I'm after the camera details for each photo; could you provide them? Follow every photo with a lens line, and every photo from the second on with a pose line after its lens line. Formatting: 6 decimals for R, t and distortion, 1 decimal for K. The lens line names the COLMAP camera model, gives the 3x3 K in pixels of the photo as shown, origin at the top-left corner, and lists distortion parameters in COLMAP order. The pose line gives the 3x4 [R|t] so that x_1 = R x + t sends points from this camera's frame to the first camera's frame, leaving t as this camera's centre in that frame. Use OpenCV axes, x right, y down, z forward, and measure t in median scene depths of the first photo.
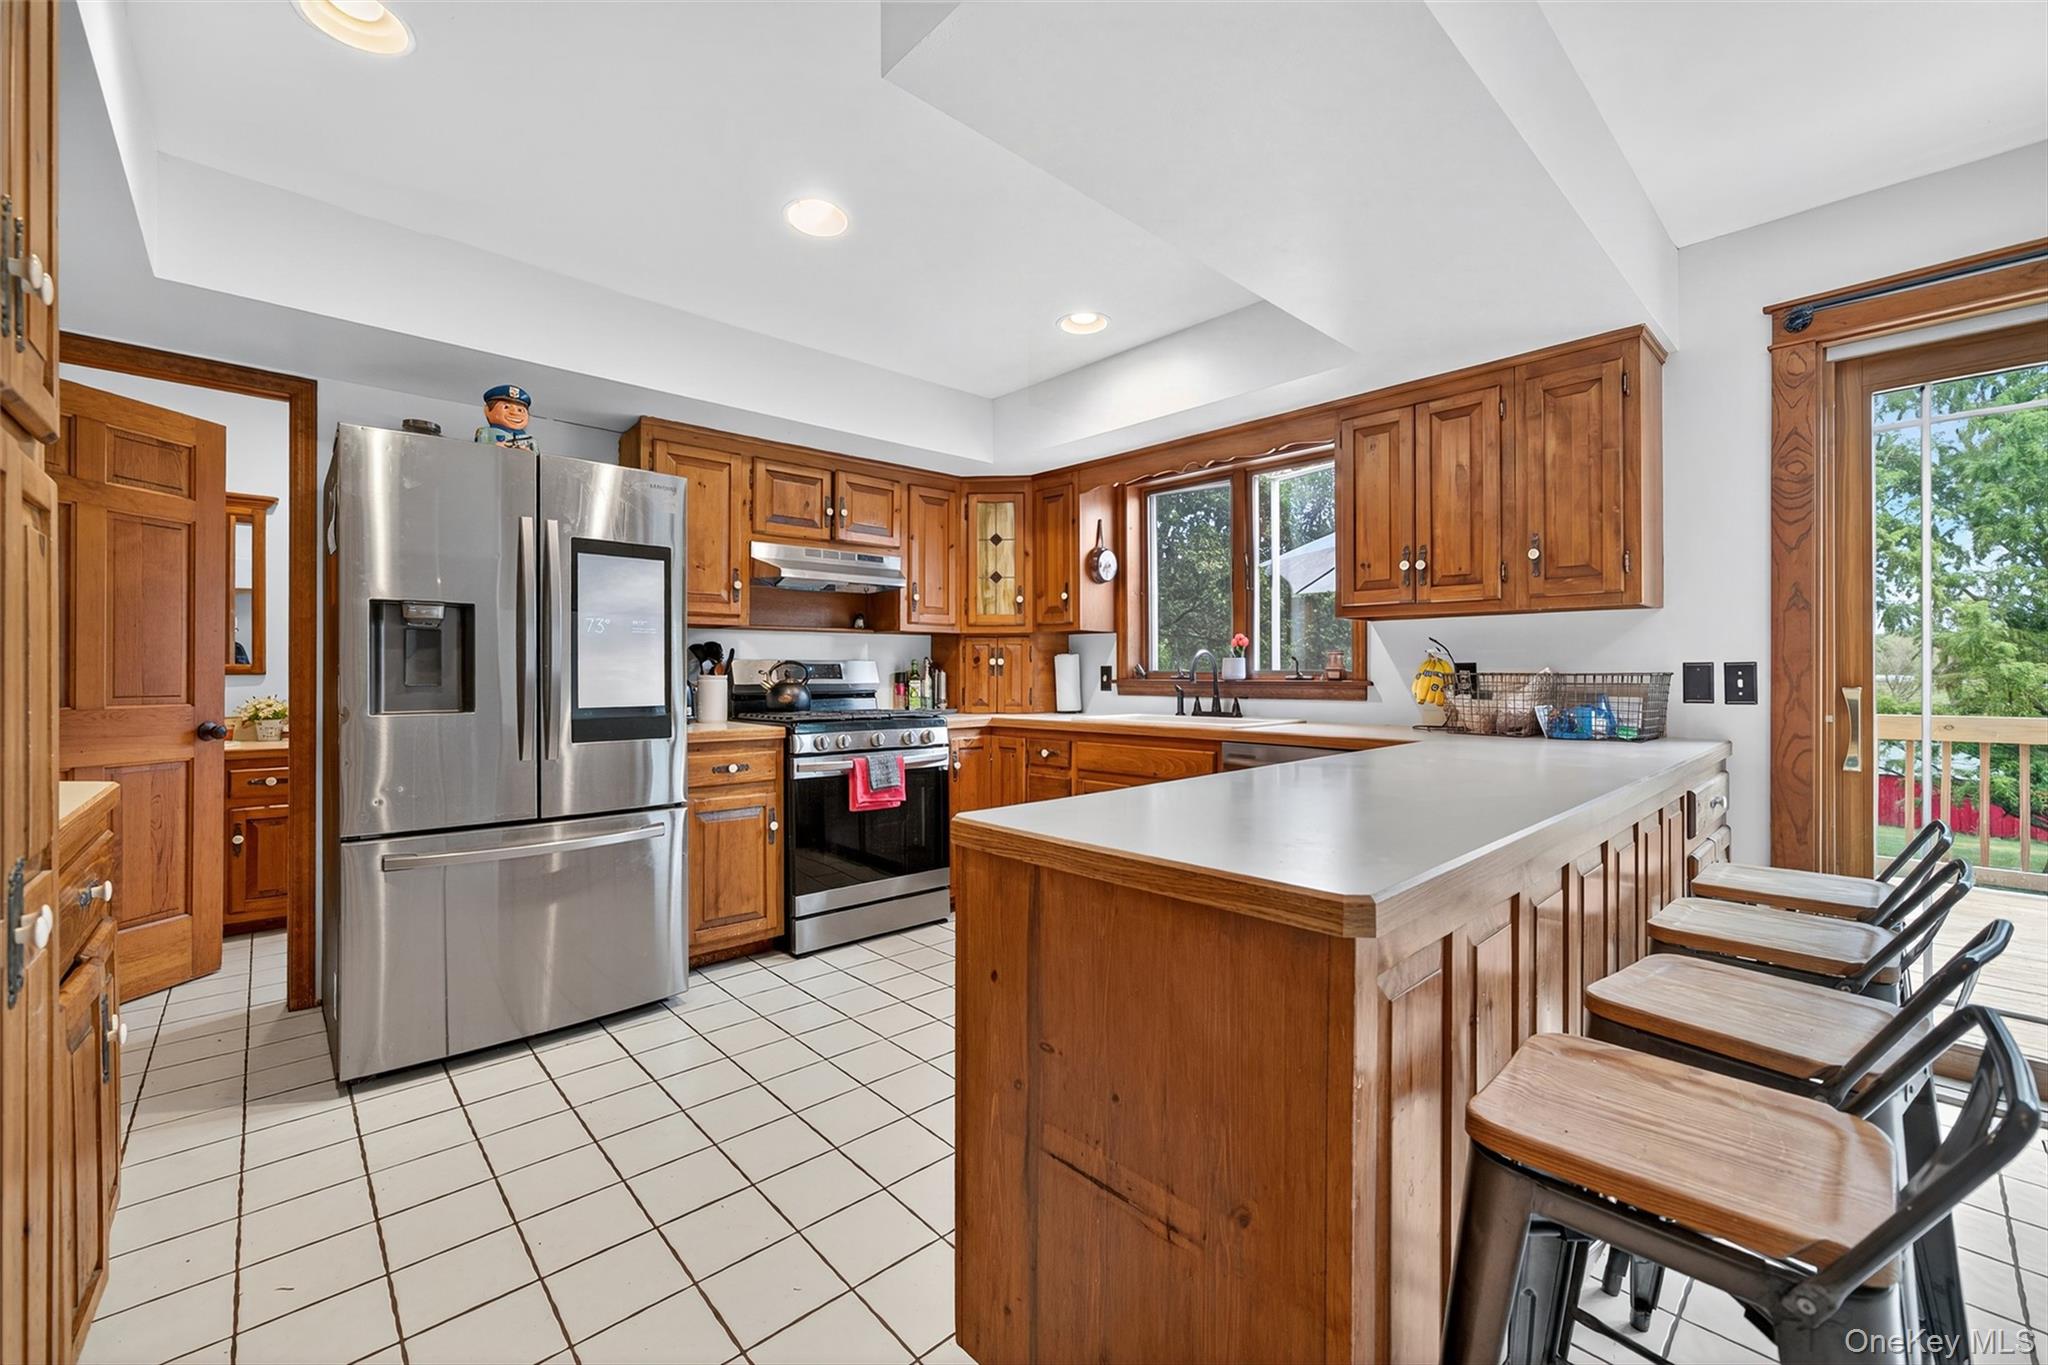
lens RADIAL K [[813.8, 0, 1018.9], [0, 813.8, 674.3], [0, 0, 1]] dist [-0.025219, 0.009723]
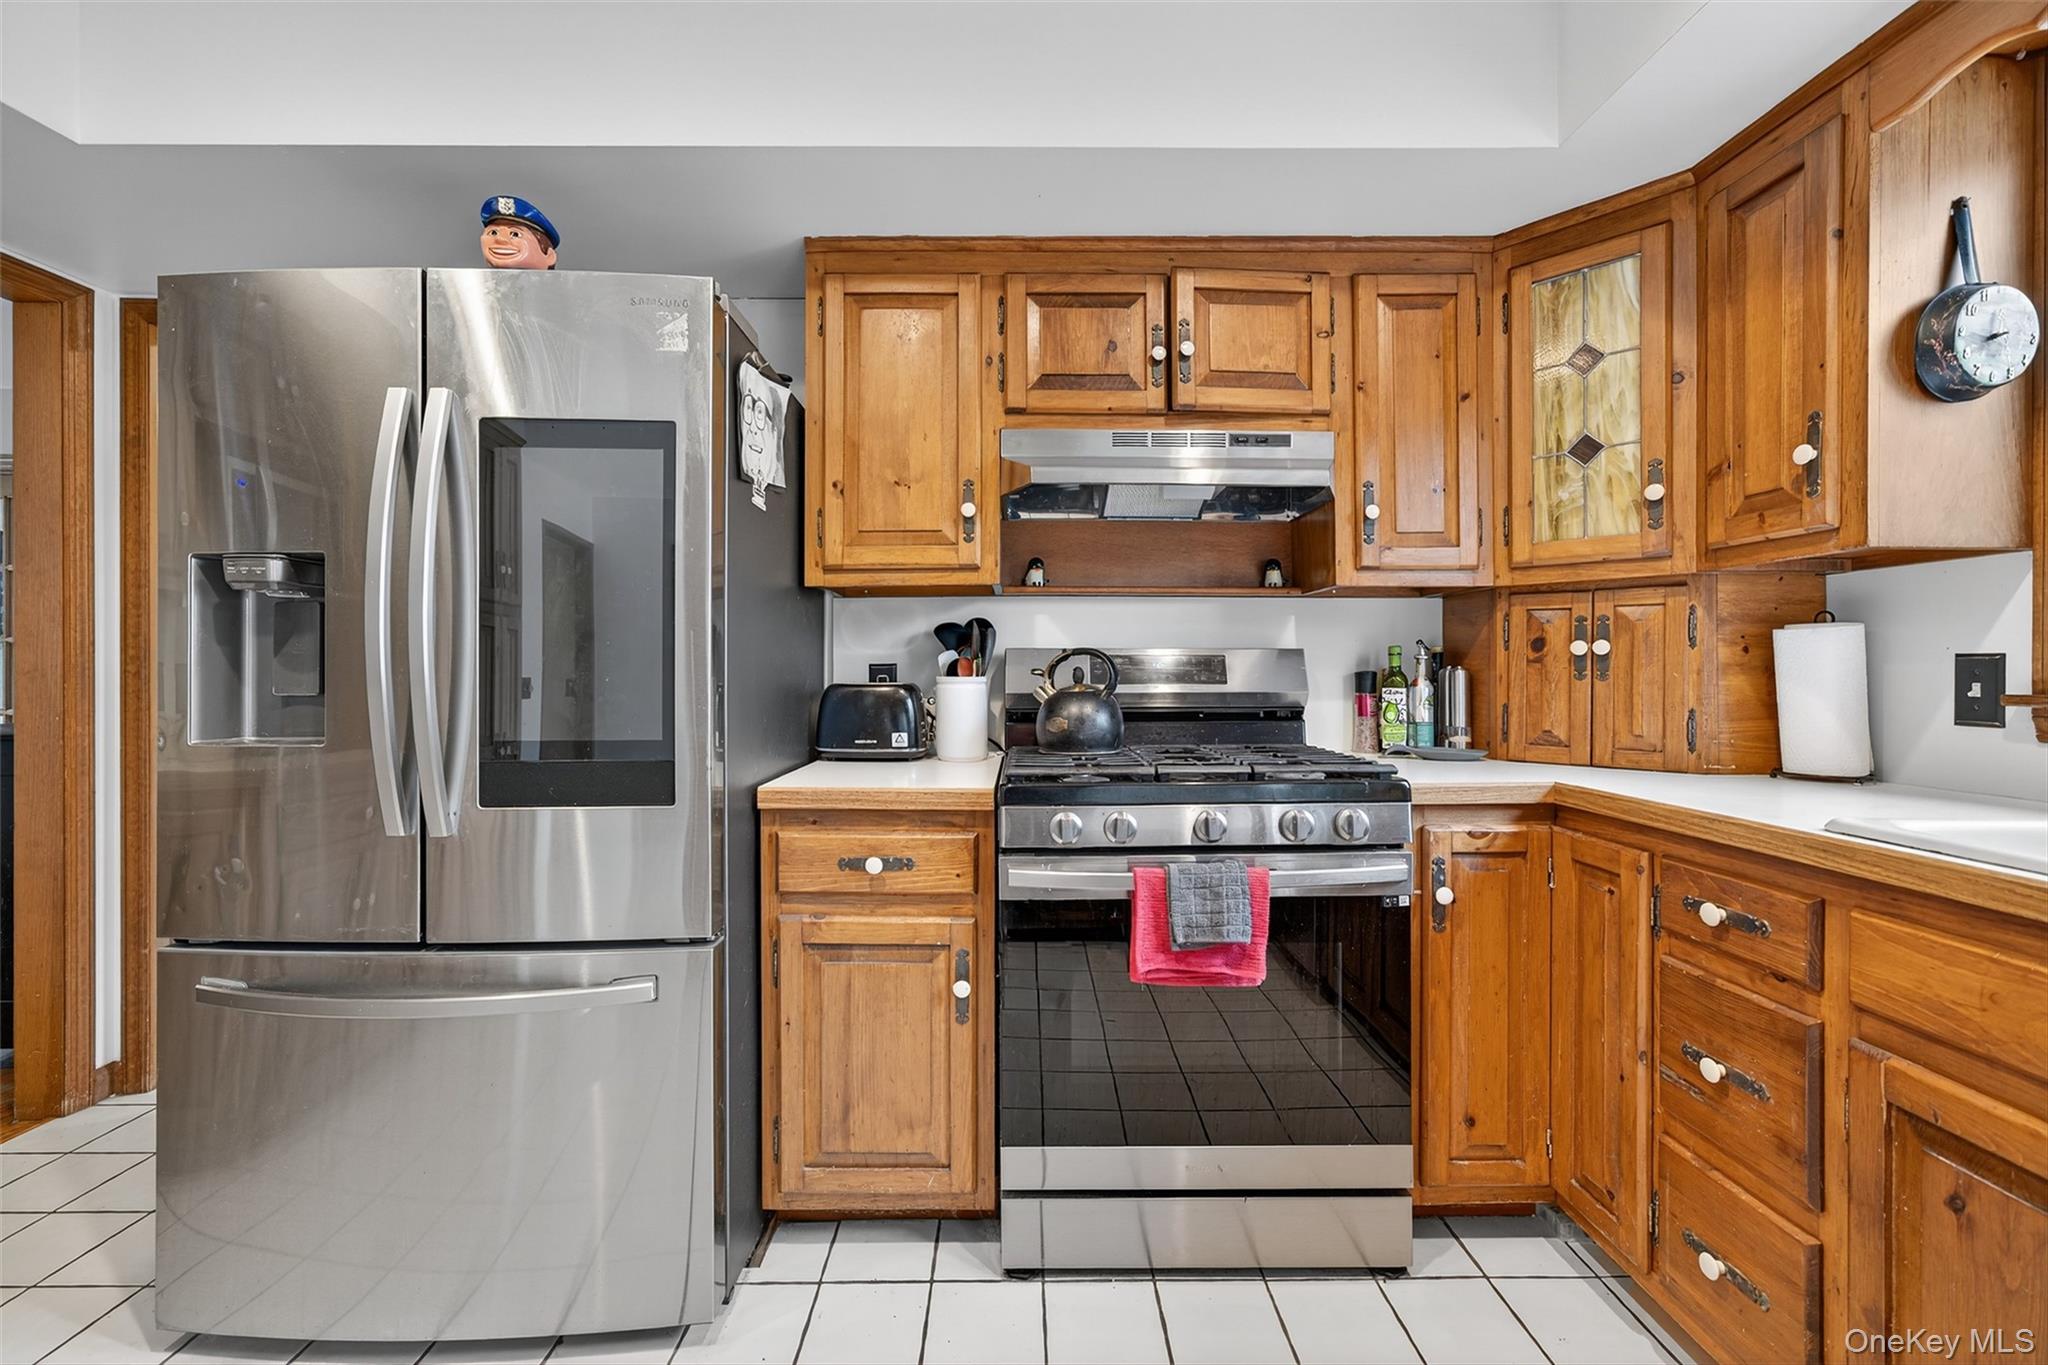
lens RADIAL K [[813.8, 0, 1018.9], [0, 813.8, 674.3], [0, 0, 1]] dist [-0.025219, 0.009723]
pose [[0.740956, 0.004746, -0.671537, 0.037009], [-0.001341, 0.999983, 0.005587, -0.003272], [0.671552, -0.003239, 0.740950, 0.509960]]
